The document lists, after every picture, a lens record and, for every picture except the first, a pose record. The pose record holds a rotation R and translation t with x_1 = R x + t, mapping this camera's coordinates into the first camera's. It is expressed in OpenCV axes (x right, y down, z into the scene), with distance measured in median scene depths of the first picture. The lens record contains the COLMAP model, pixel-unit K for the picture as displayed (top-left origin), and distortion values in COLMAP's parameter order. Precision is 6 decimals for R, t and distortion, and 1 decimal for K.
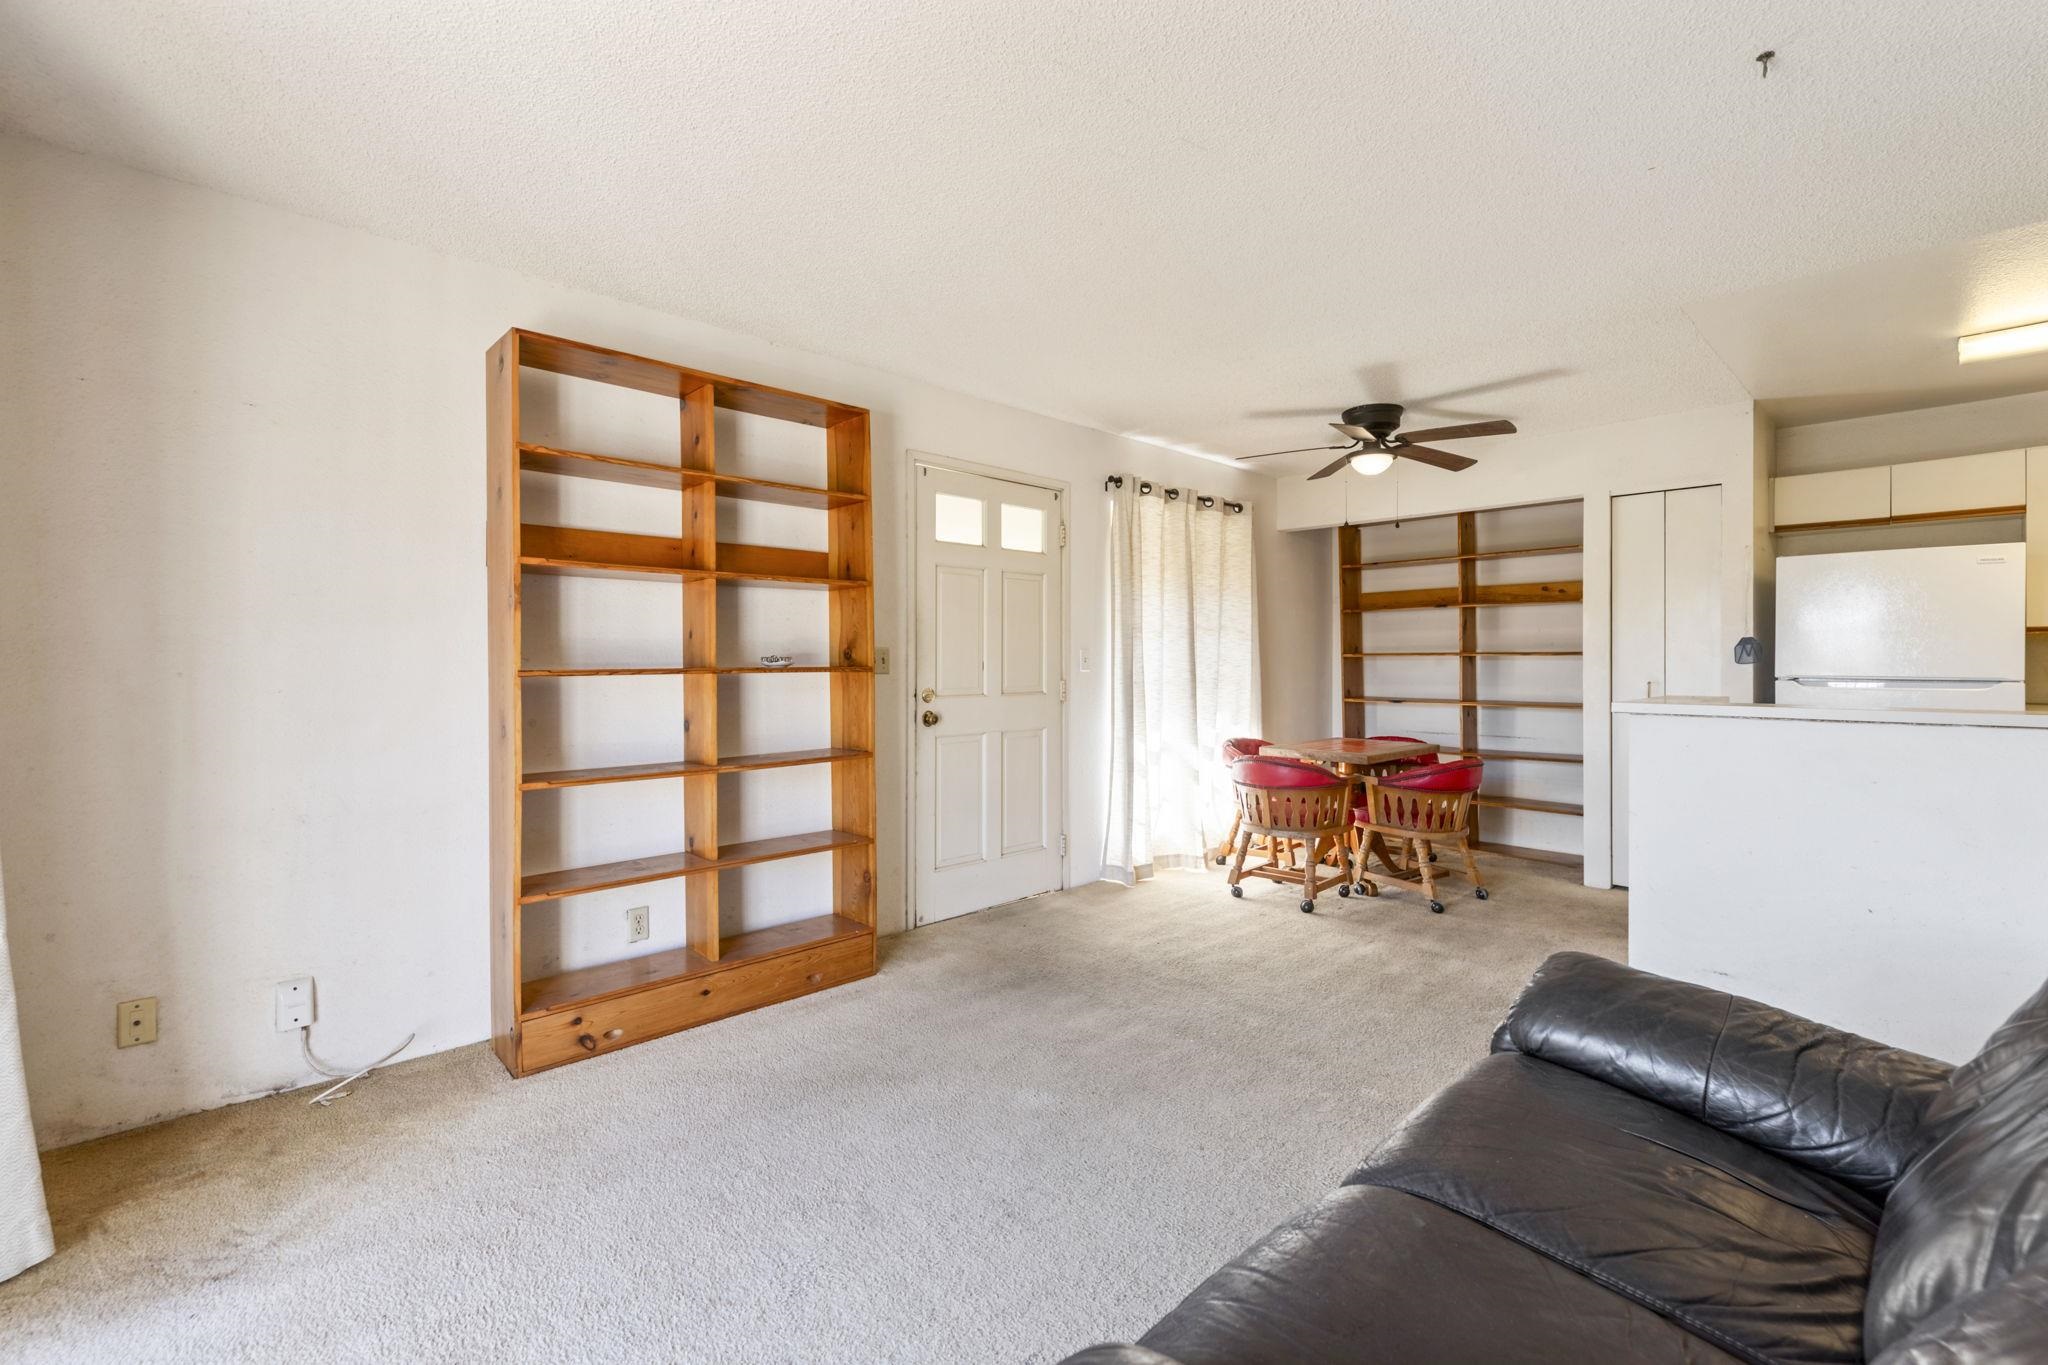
lens RADIAL K [[887.9, 0, 1028.5], [0, 887.9, 660.6], [0, 0, 1]] dist [0.000663, -0.000019]
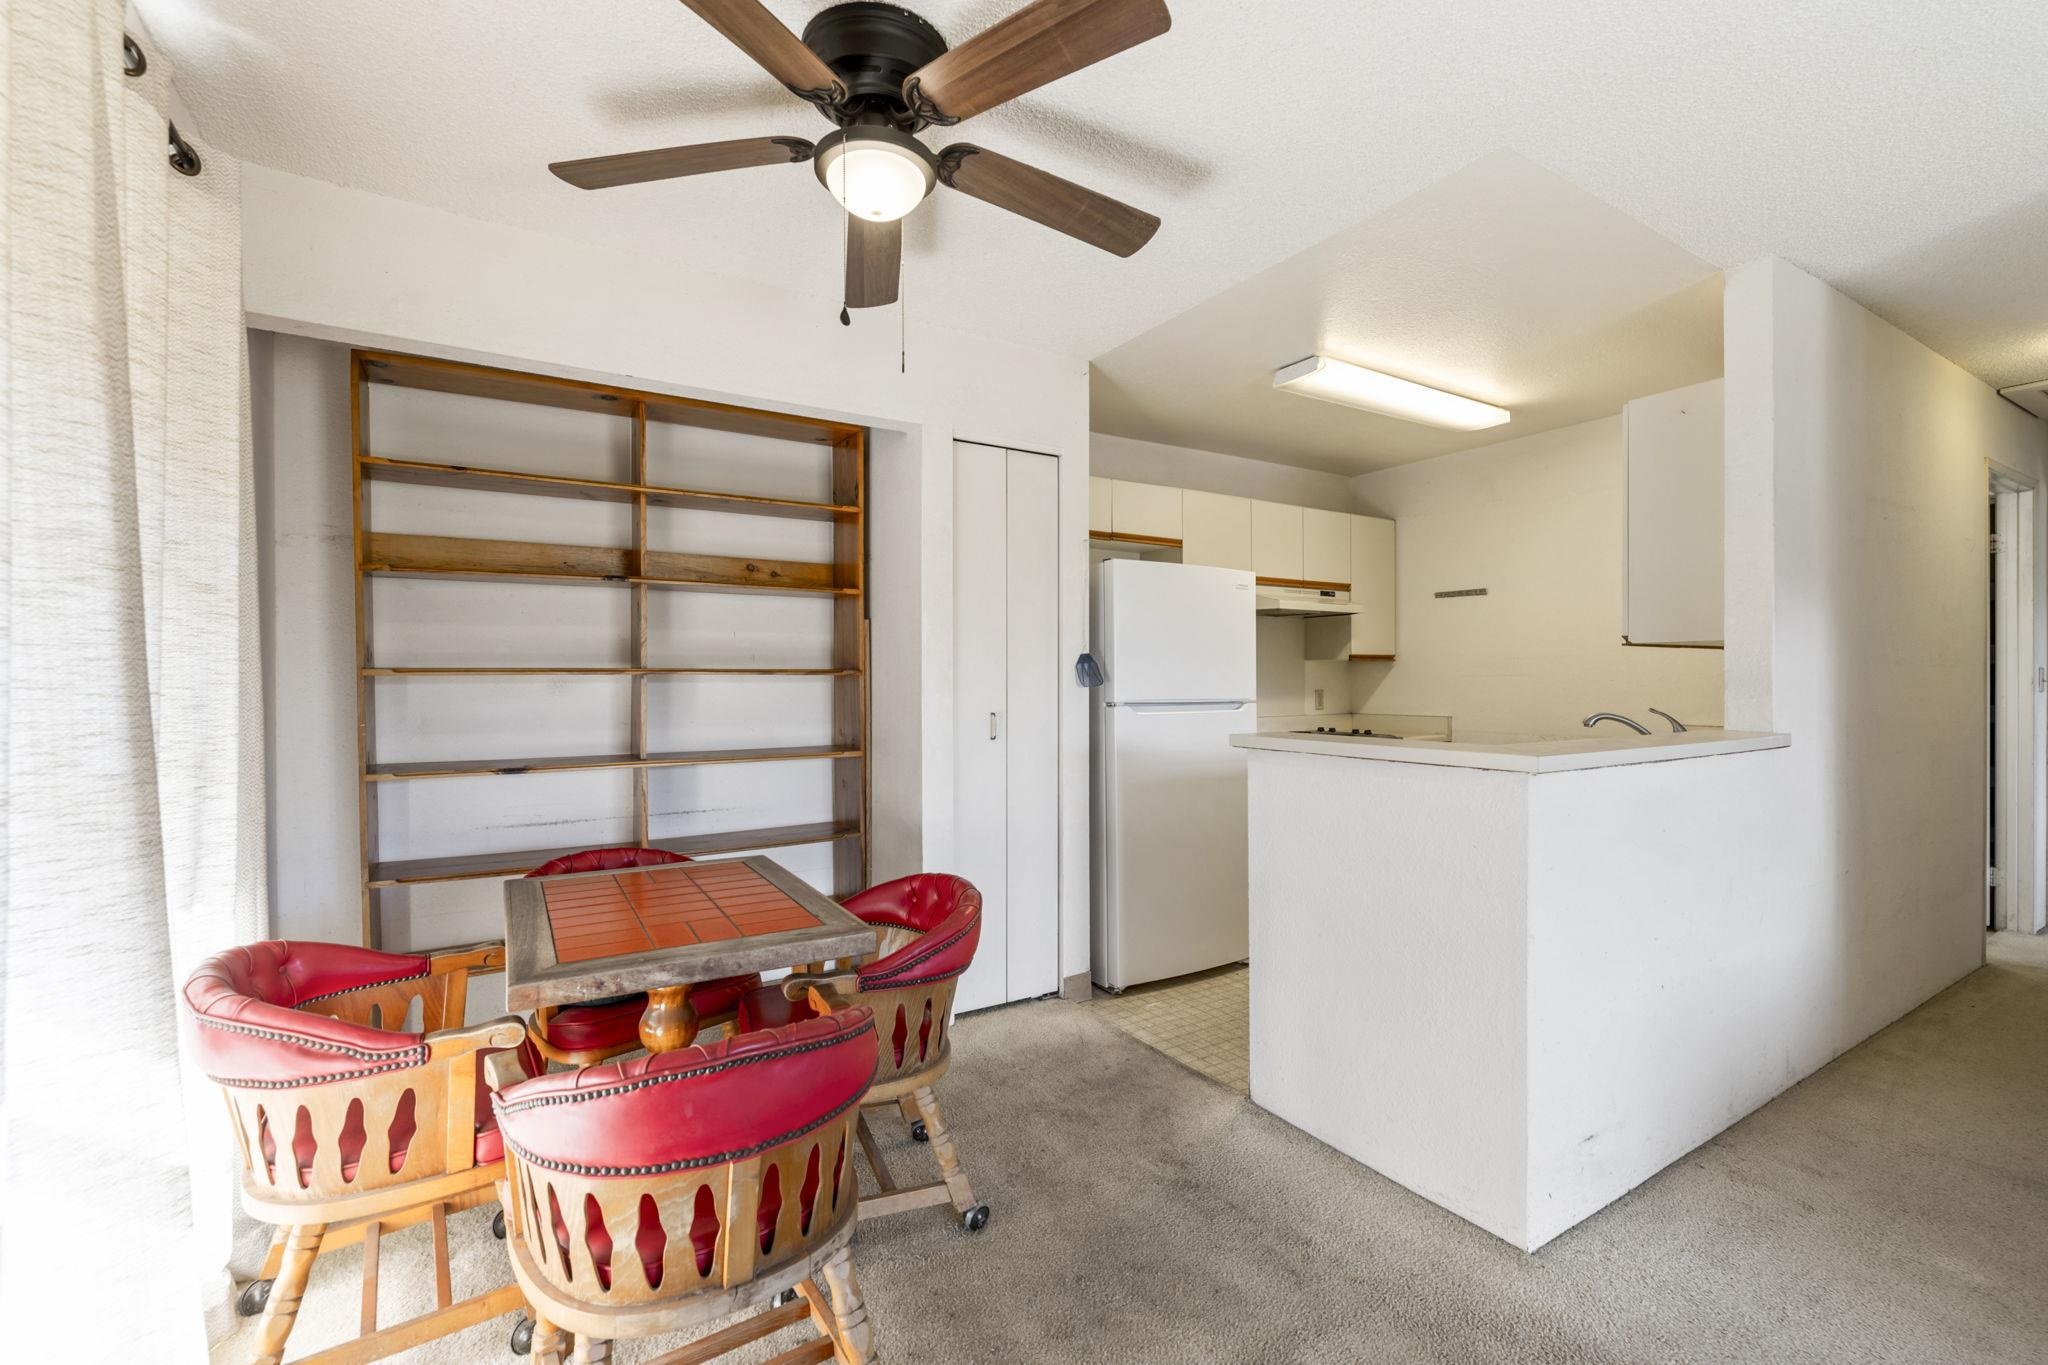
lens RADIAL K [[887.9, 0, 1033.4], [0, 887.9, 683.8], [0, 0, 1]] dist [0.000663, -0.000019]
pose [[0.206208, -0.004484, 0.978498, 0.012900], [0.000598, 0.999990, 0.004457, -0.002677], [-0.978508, -0.000334, 0.206209, 0.815891]]
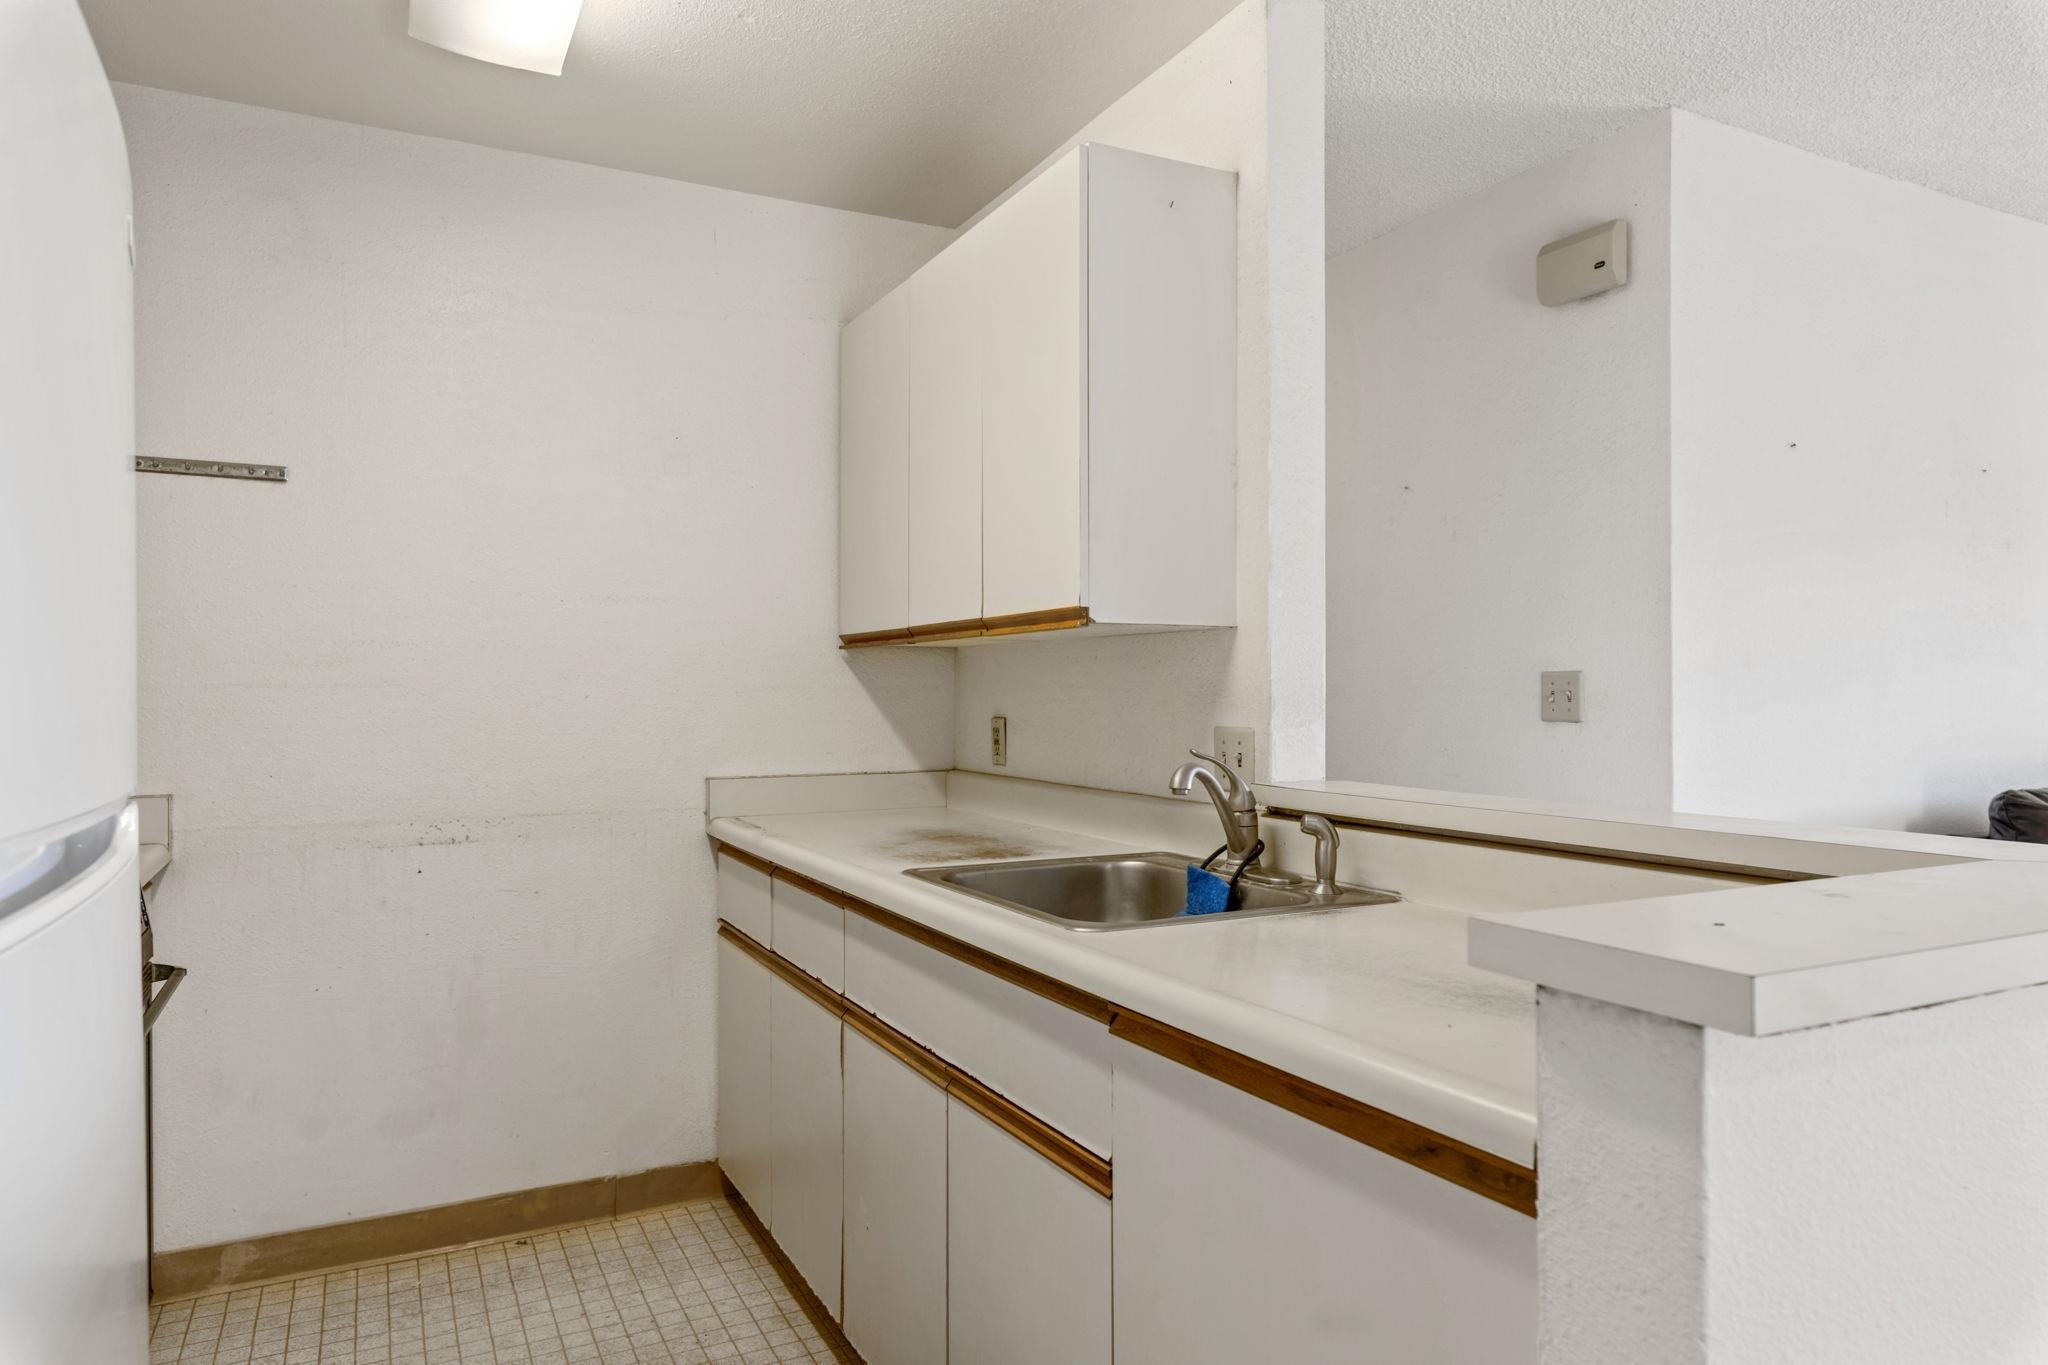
lens RADIAL K [[1268.5, 0, 1035.2], [0, 1268.5, 684.2], [0, 0, 1]] dist [0.009329, -0.005424]
pose [[-0.955802, 0.002896, 0.293995, 0.623839], [0.000262, 0.999959, -0.008998, -0.002556], [-0.294009, -0.008523, -0.955765, 0.975668]]
